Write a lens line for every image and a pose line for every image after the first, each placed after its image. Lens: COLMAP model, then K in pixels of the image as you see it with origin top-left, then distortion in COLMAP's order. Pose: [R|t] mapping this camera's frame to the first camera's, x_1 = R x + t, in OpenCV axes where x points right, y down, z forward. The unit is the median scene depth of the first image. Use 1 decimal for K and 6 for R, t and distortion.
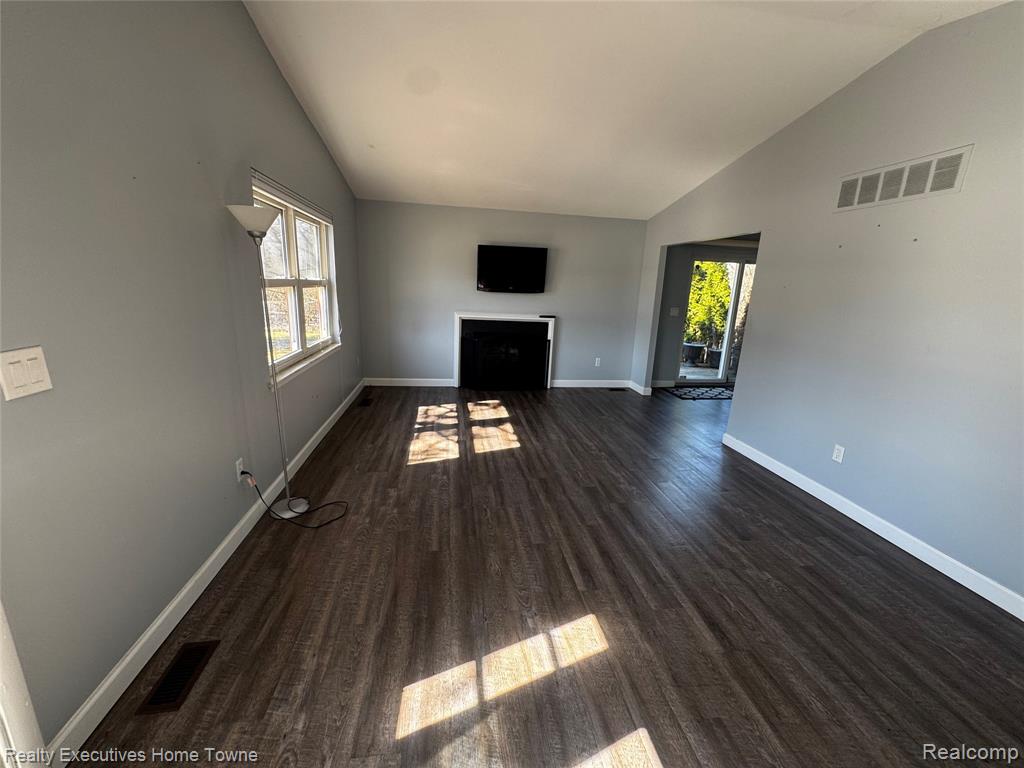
lens RADIAL K [[411.1, 0, 513.9], [0, 411.1, 385.4], [0, 0, 1]] dist [-0.000247, 0.000469]
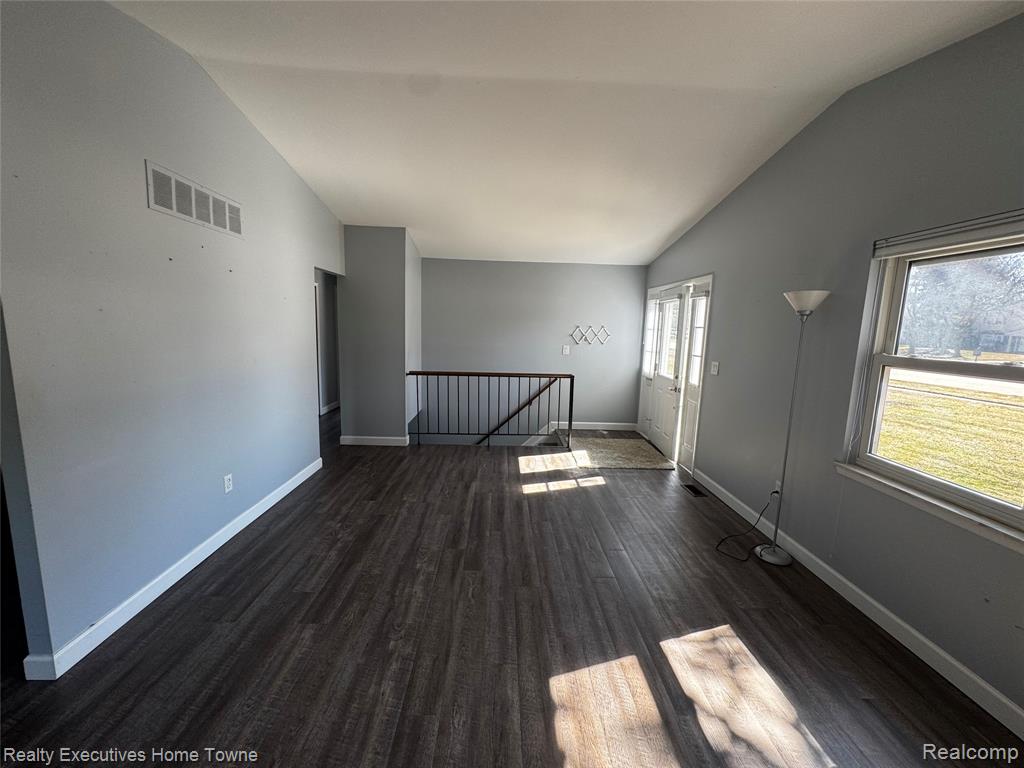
lens RADIAL K [[411.1, 0, 511.8], [0, 411.1, 384.3], [0, 0, 1]] dist [-0.000247, 0.000469]
pose [[-0.988962, -0.094590, 0.114045, 0.053581], [-0.044154, 0.922877, 0.382555, -0.496823], [-0.141435, 0.373297, -0.916867, 1.906923]]
